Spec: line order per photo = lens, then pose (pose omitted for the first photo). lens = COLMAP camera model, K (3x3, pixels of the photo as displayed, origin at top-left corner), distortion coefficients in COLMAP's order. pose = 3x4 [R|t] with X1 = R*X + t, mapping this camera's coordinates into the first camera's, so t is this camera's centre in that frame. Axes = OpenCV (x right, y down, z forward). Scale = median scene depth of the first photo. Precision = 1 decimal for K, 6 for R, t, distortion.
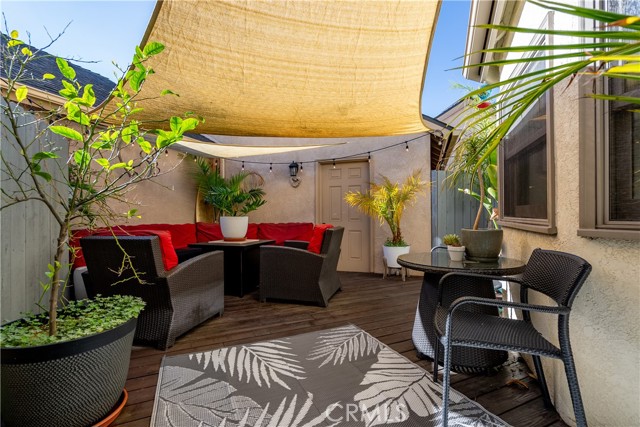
lens RADIAL K [[296.8, 0, 319.8], [0, 296.8, 214.0], [0, 0, 1]] dist [0.001705, 0.000029]
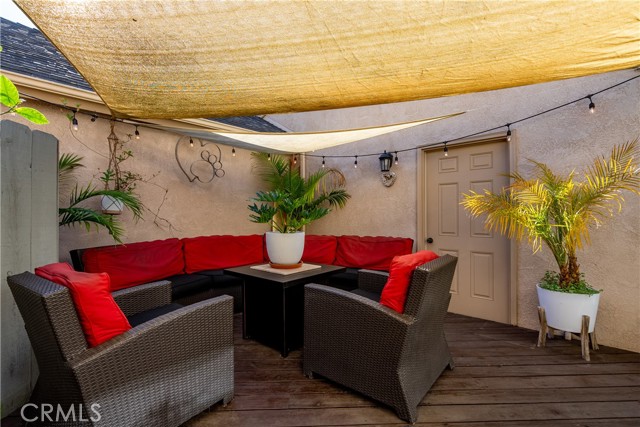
lens RADIAL K [[296.8, 0, 319.9], [0, 296.8, 213.1], [0, 0, 1]] dist [0.001705, 0.000029]
pose [[0.924155, 0.000747, -0.382016, 0.048342], [-0.001034, 0.999999, -0.000546, -0.031249], [0.382015, 0.000899, 0.924156, 0.328979]]
